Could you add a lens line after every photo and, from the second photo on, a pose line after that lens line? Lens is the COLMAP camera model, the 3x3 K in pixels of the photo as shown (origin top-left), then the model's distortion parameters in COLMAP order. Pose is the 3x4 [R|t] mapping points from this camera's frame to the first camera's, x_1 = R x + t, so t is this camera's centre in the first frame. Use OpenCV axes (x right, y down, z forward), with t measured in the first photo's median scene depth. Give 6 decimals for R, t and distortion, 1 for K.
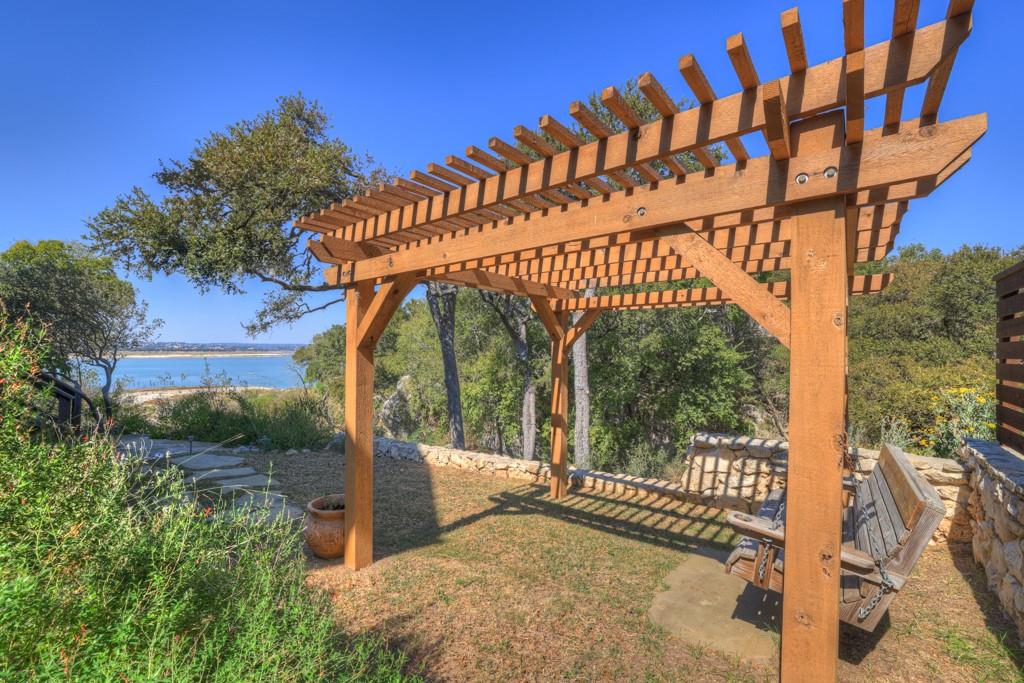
lens RADIAL K [[434.6, 0, 501.1], [0, 434.6, 346.7], [0, 0, 1]] dist [-0.030451, 0.005055]
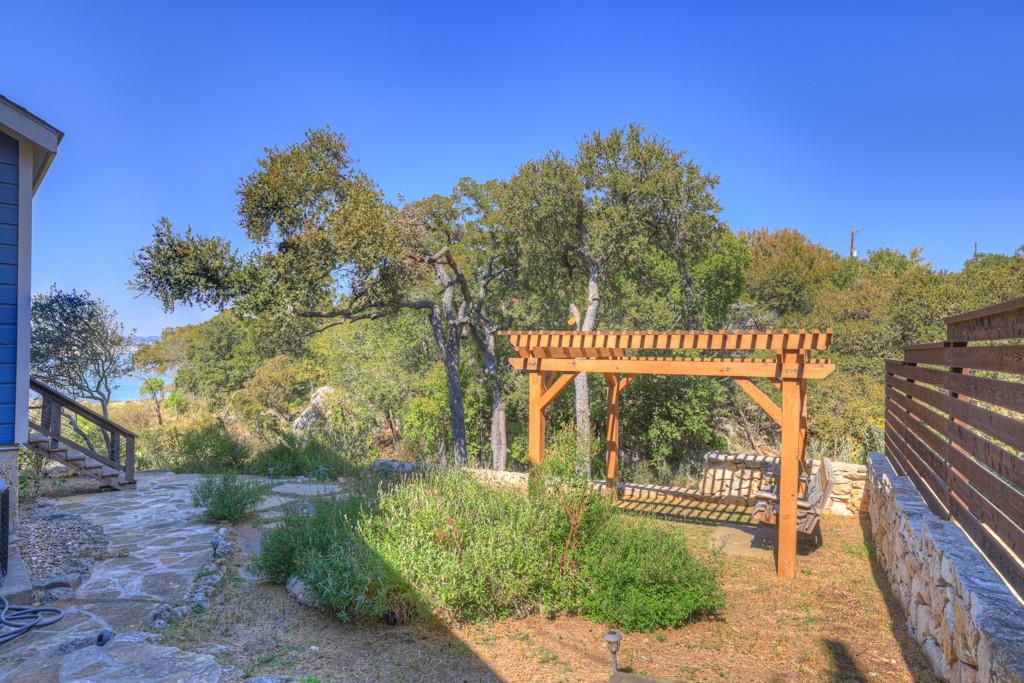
lens RADIAL K [[564.3, 0, 497.3], [0, 564.3, 347.2], [0, 0, 1]] dist [-0.005531, -0.002157]
pose [[0.987249, 0.000120, 0.159181, -0.258268], [-0.002031, 0.999928, 0.011844, -0.080148], [-0.159168, -0.012017, 0.987178, -0.345299]]
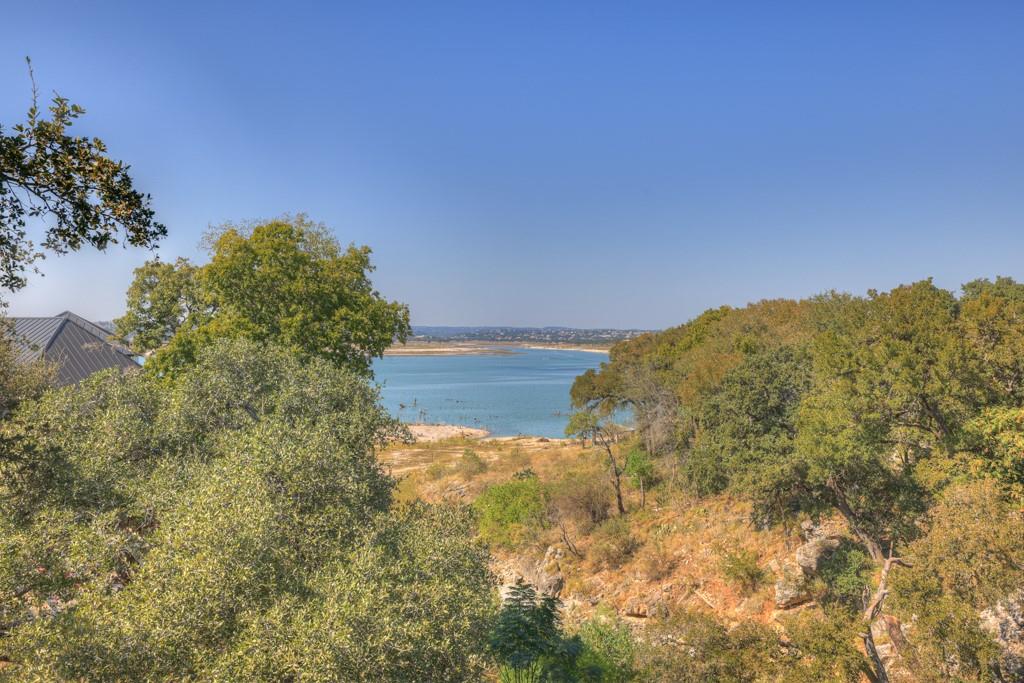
lens RADIAL K [[954.5, 0, 520.3], [0, 954.5, 340.3], [0, 0, 1]] dist [0.059625, 0.000000]
pose [[0.913013, 0.003401, -0.407917, -1.167074], [0.000103, 0.999963, 0.008569, -0.397043], [0.407931, -0.007866, 0.912979, 0.515192]]
